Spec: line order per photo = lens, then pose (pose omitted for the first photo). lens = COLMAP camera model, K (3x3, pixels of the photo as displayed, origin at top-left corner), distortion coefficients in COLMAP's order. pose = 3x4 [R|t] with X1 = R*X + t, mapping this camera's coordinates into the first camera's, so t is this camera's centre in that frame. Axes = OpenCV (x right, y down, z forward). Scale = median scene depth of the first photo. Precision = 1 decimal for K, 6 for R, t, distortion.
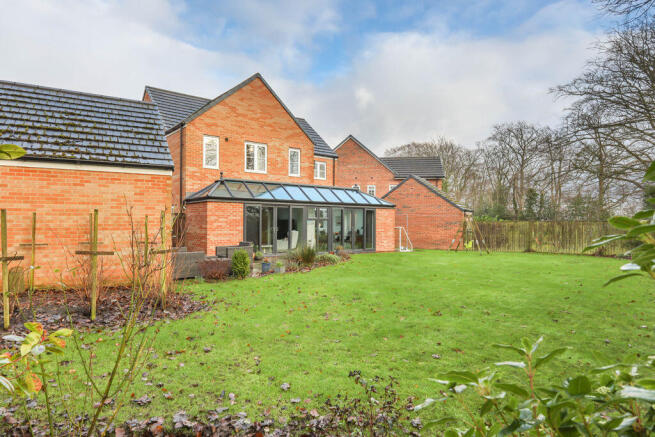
lens RADIAL K [[371.8, 0, 326.7], [0, 371.8, 217.7], [0, 0, 1]] dist [0.004660, 0.000726]
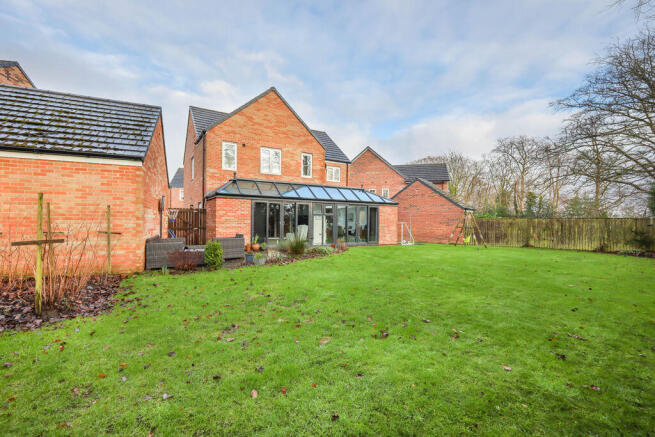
lens RADIAL K [[280.6, 0, 328.4], [0, 280.6, 221.8], [0, 0, 1]] dist [-0.002000, 0.000152]
pose [[0.992352, 0.005531, -0.123316, 0.085666], [-0.003774, 0.999888, 0.014479, 0.011209], [0.123382, -0.013903, 0.992262, 0.148858]]
